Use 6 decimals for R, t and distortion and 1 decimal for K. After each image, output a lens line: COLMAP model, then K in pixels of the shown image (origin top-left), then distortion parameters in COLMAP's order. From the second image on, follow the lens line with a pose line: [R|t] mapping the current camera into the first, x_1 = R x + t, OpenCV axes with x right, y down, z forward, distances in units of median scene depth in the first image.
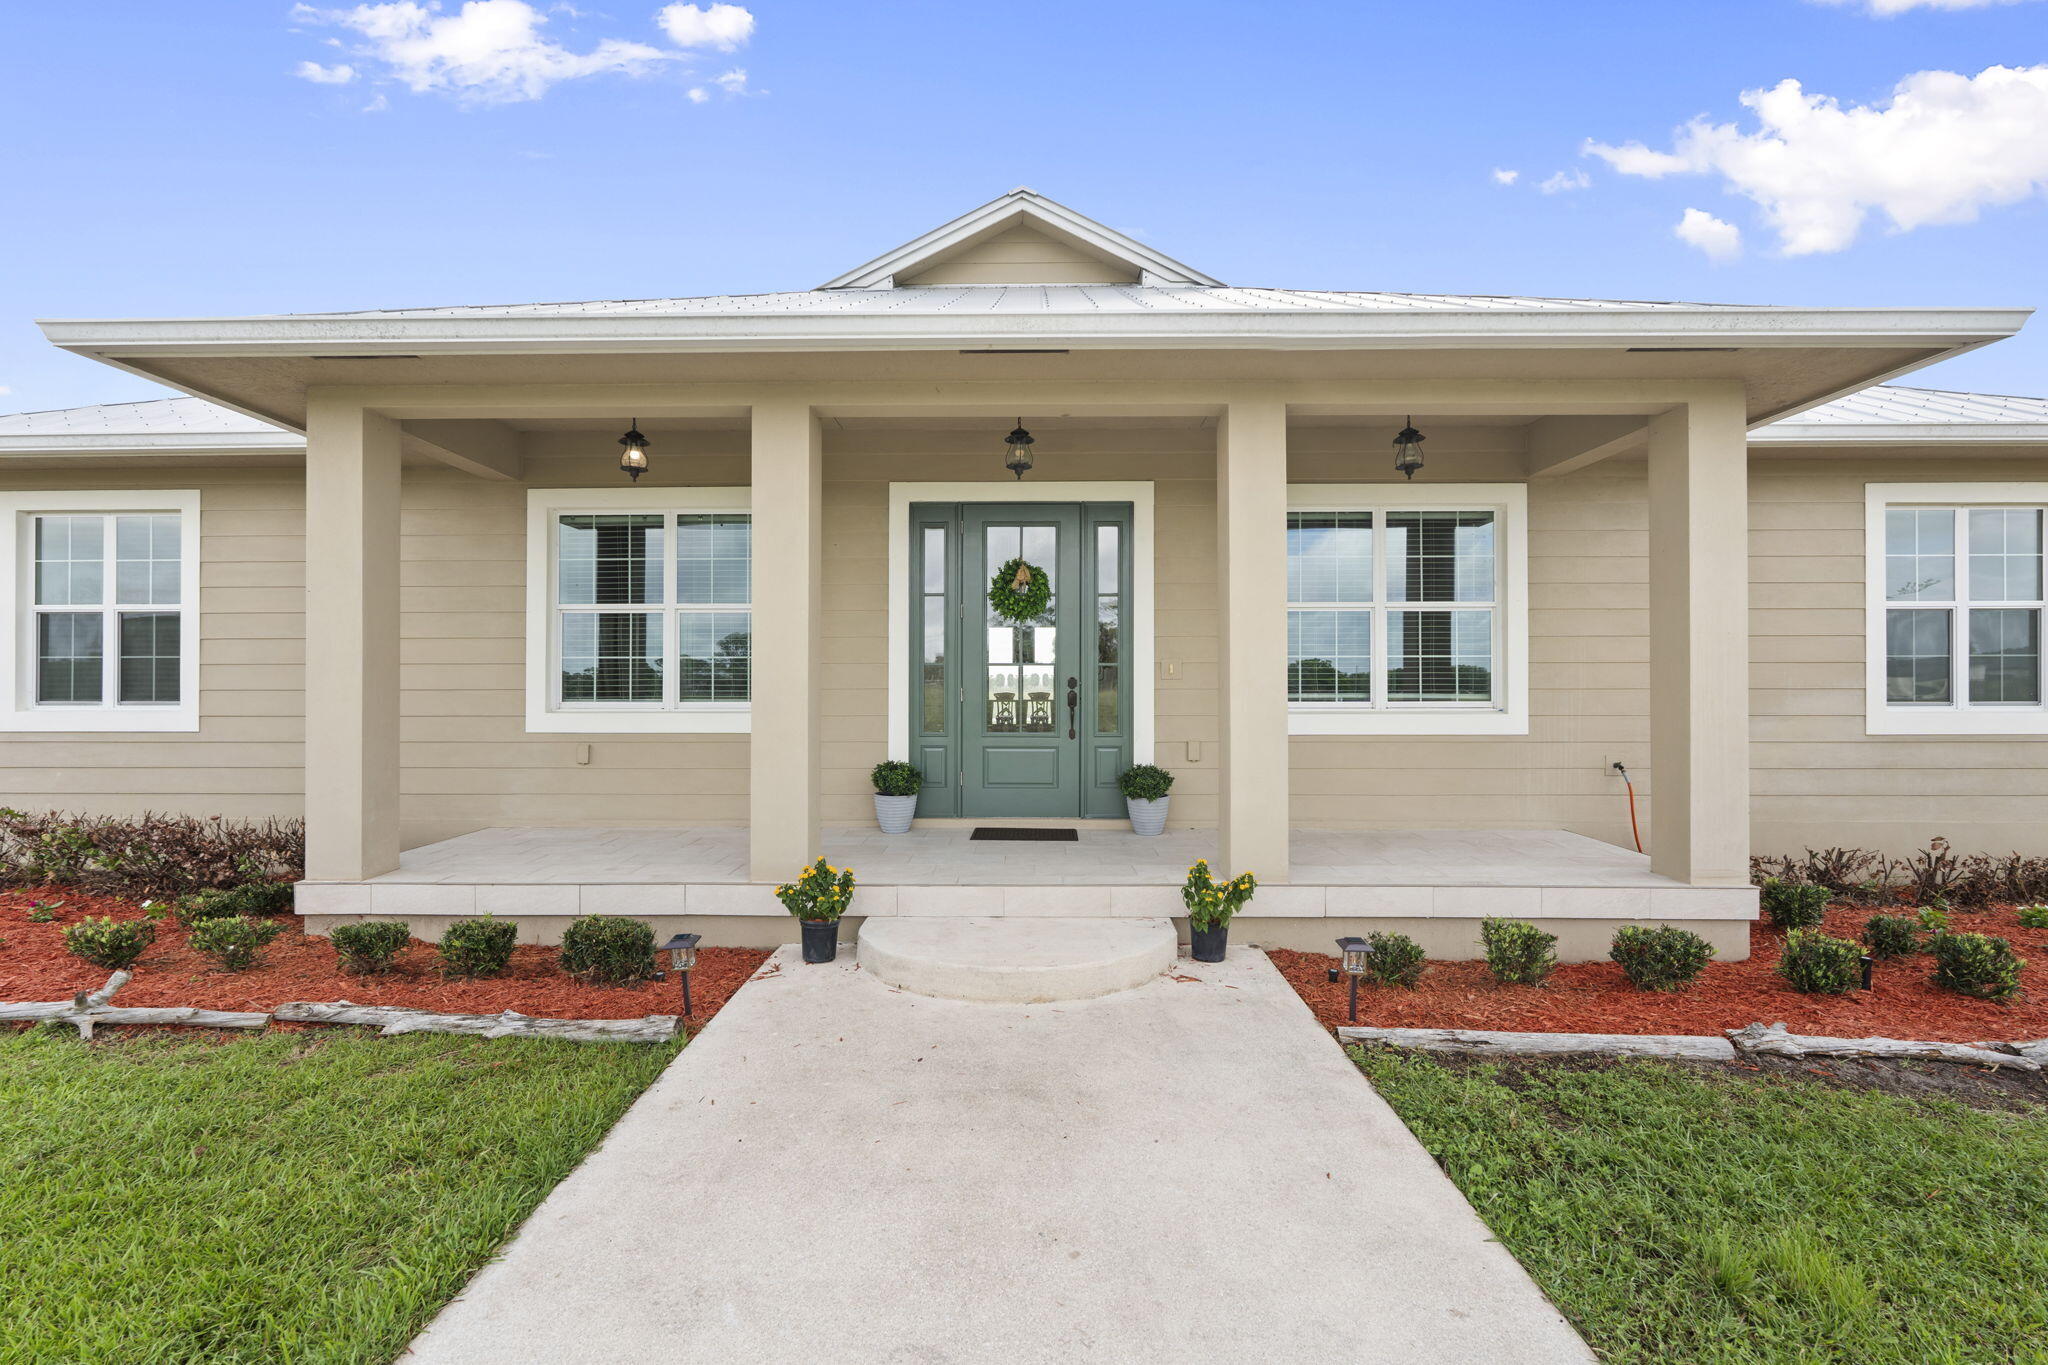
lens RADIAL K [[914.5, 0, 1029.0], [0, 914.5, 671.4], [0, 0, 1]] dist [-0.002236, -0.000162]
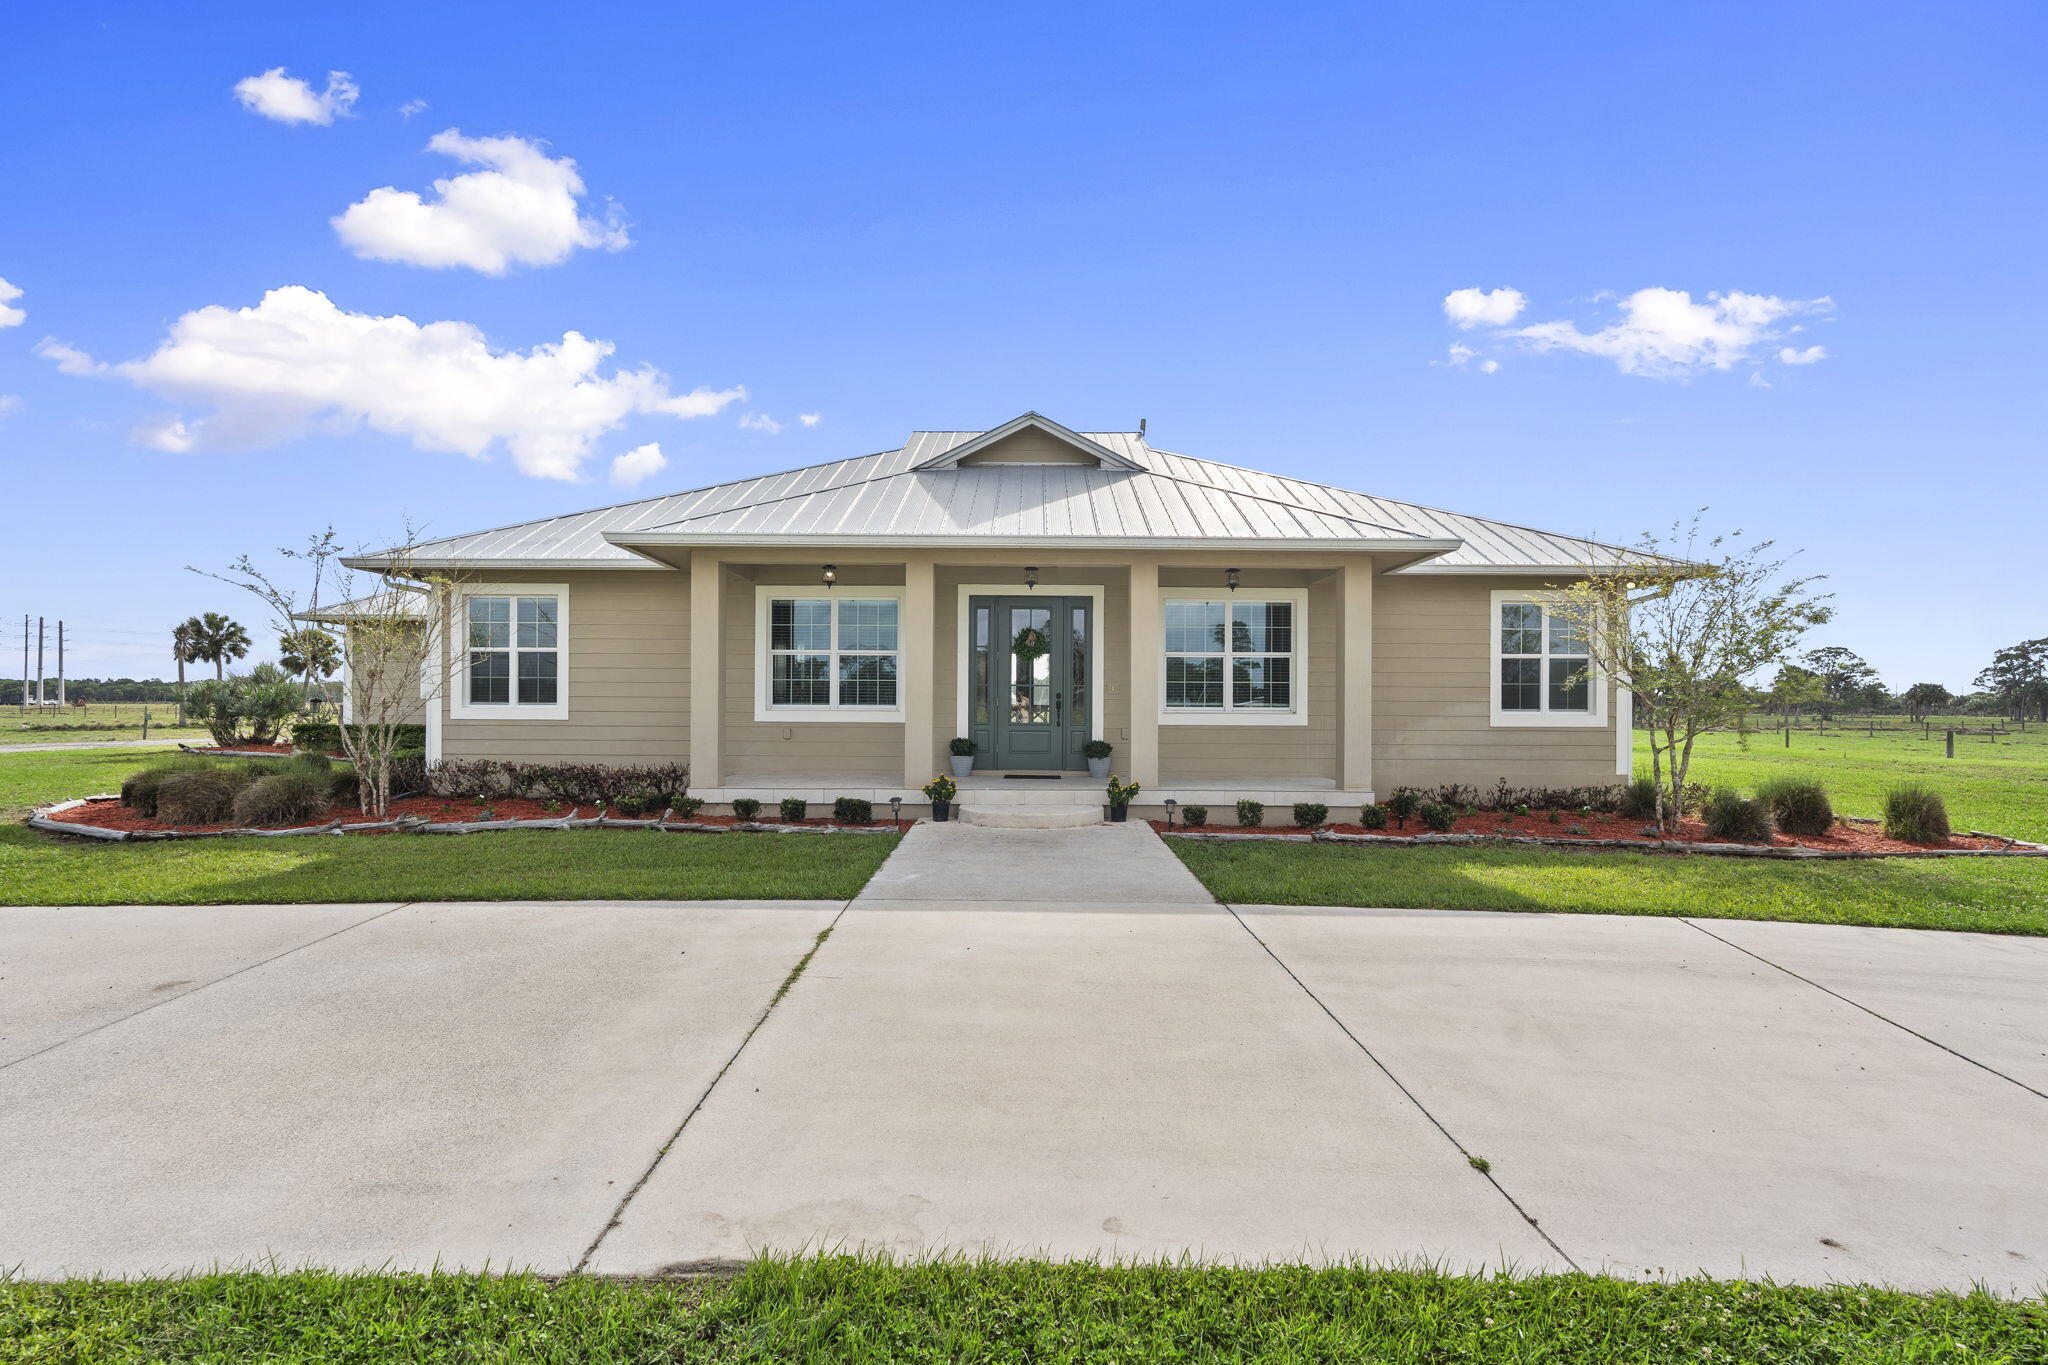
lens RADIAL K [[1020.5, 0, 1036.7], [0, 1020.5, 681.2], [0, 0, 1]] dist [-0.003785, -0.000226]
pose [[0.999802, 0.006981, 0.018654, -0.034376], [-0.006902, 0.999967, -0.004310, -0.007312], [-0.018684, 0.004180, 0.999817, -1.035512]]
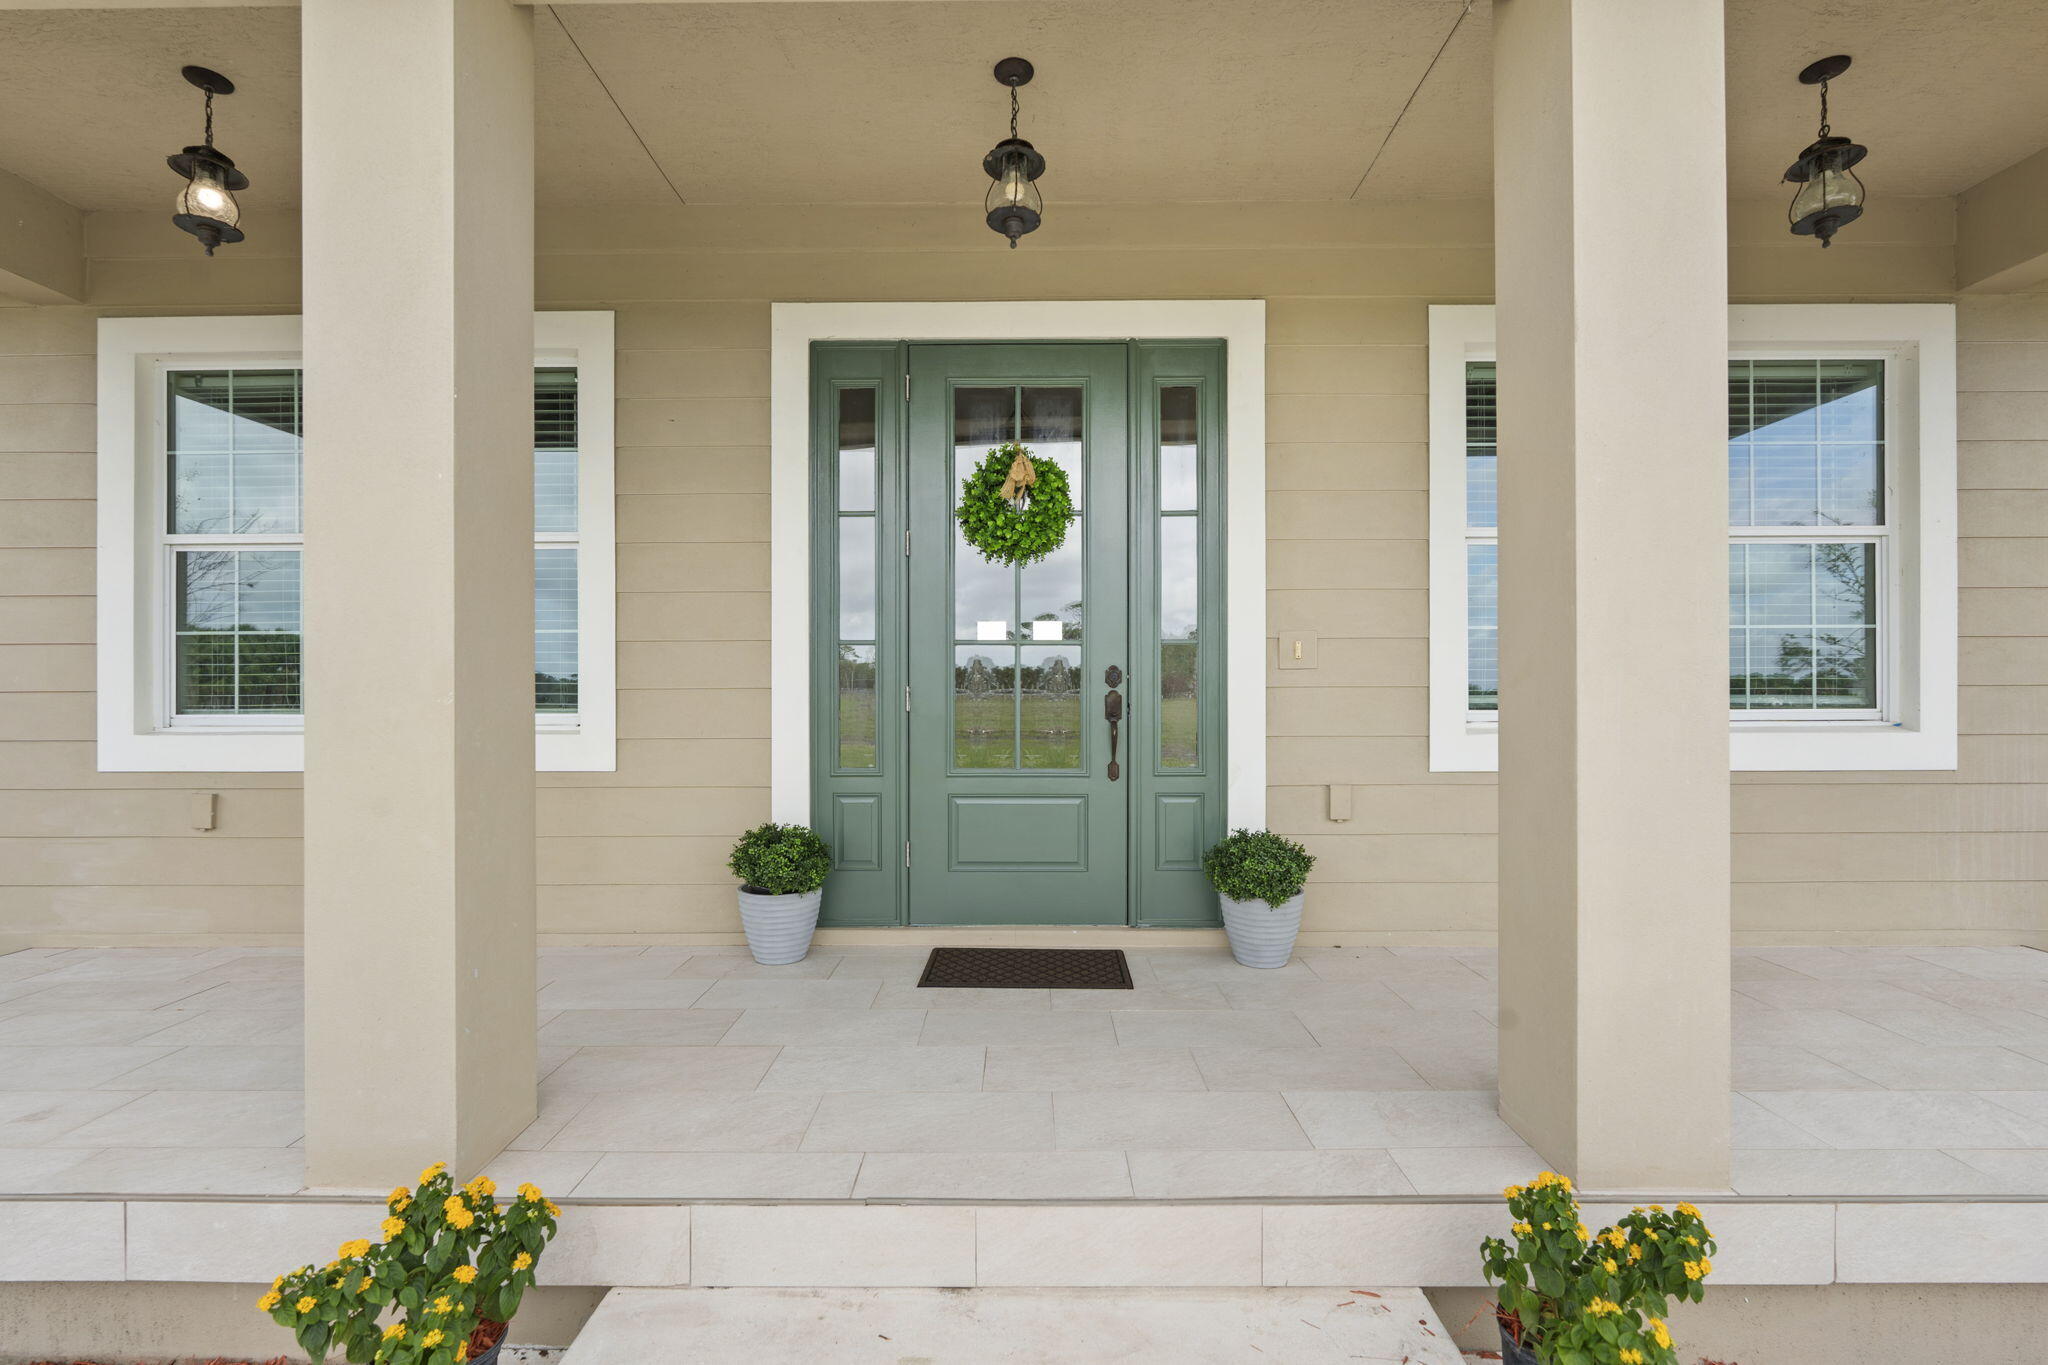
lens RADIAL K [[914.5, 0, 1029.0], [0, 914.5, 671.4], [0, 0, 1]] dist [-0.002236, -0.000162]
pose [[0.999980, -0.002434, 0.005806, -0.005455], [0.002490, 0.999951, -0.009610, 0.014978], [-0.005782, 0.009625, 0.999937, 0.466366]]
